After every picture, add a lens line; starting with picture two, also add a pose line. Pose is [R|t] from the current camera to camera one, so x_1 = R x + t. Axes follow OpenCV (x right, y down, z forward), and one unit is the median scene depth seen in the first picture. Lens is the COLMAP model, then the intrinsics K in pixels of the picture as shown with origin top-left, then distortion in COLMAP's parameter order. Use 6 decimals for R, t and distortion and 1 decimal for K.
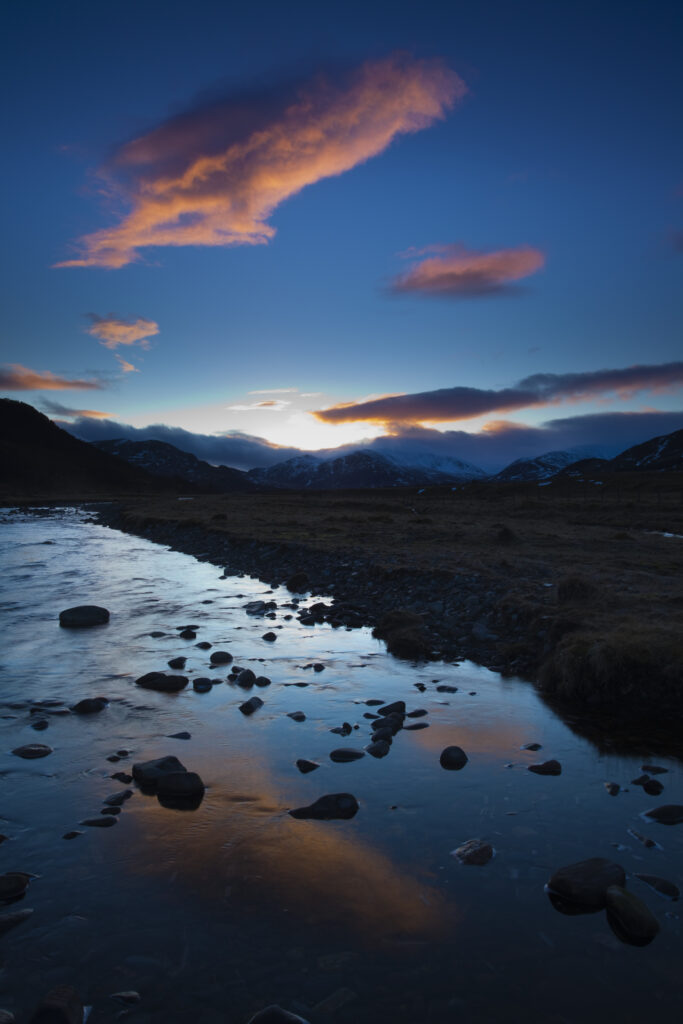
lens RADIAL K [[767.0, 0, 341.5], [0, 767.0, 512.0], [0, 0, 1]] dist [-0.006062, 0.000576]
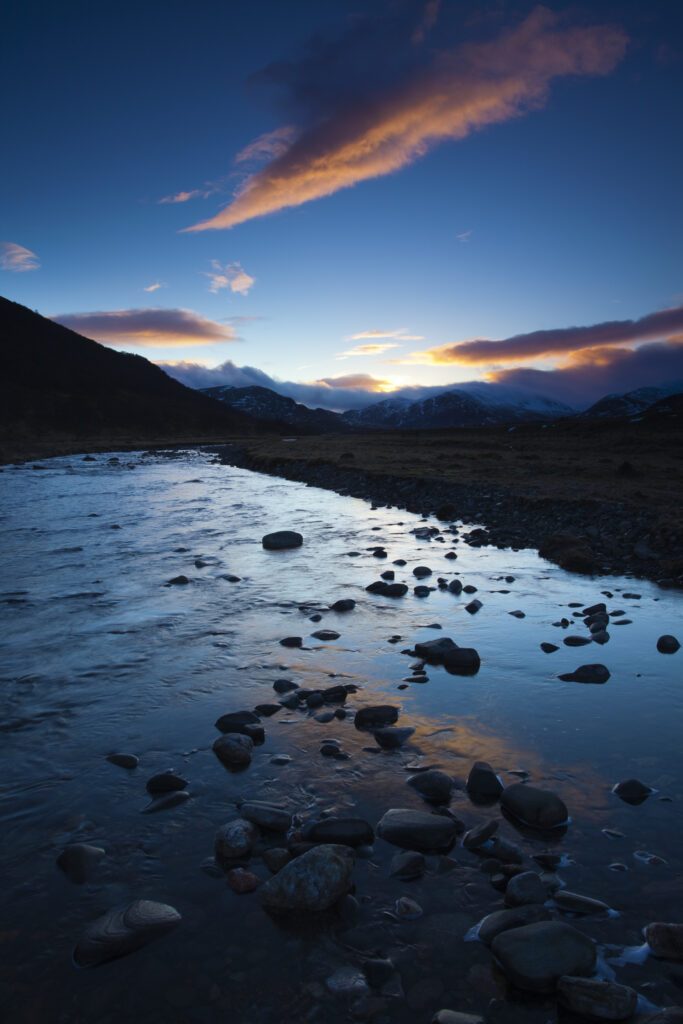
lens RADIAL K [[722.8, 0, 341.5], [0, 722.8, 512.0], [0, 0, 1]] dist [-0.046819, 0.124996]
pose [[0.992419, -0.005095, -0.122793, -0.086738], [0.015399, 0.996421, 0.083113, 0.001367], [0.121930, -0.084373, 0.988946, -0.072437]]
